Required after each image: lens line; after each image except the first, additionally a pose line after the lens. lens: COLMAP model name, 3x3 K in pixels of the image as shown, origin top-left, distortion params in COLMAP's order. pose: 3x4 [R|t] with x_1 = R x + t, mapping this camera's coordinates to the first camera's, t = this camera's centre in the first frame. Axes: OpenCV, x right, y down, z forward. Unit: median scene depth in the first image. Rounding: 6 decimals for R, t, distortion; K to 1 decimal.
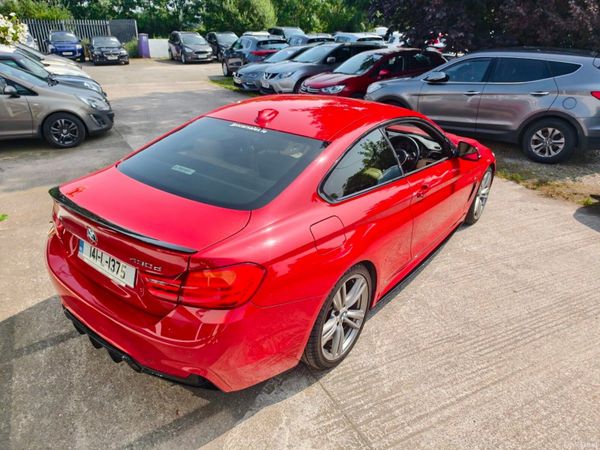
lens RADIAL K [[424.8, 0, 296.3], [0, 424.8, 222.4], [0, 0, 1]] dist [0.002383, -0.003375]
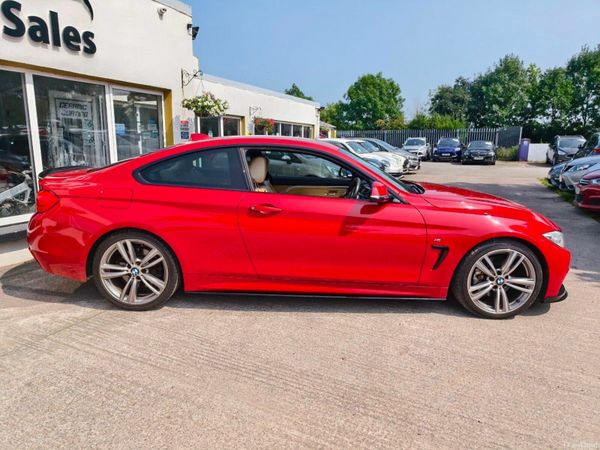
lens RADIAL K [[424.5, 0, 300.6], [0, 424.5, 217.6], [0, 0, 1]] dist [0.001564, -0.004904]
pose [[0.605191, 0.129371, -0.785498, 1.315868], [-0.323526, 0.941519, -0.094195, 0.021691], [0.727375, 0.311135, 0.611654, 0.479001]]
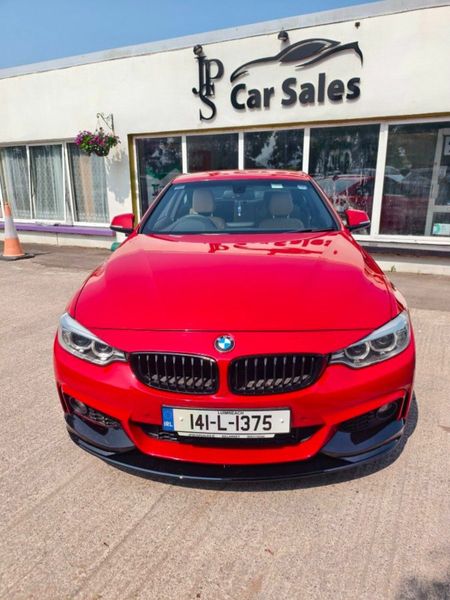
lens RADIAL K [[421.4, 0, 225.0], [0, 421.4, 300.0], [0, 0, 1]] dist [-0.000888, -0.000798]
pose [[-0.829289, 0.138896, -0.541283, 0.969893], [-0.231229, 0.796517, 0.558653, -0.786682], [0.508736, 0.588445, -0.628426, 2.360163]]
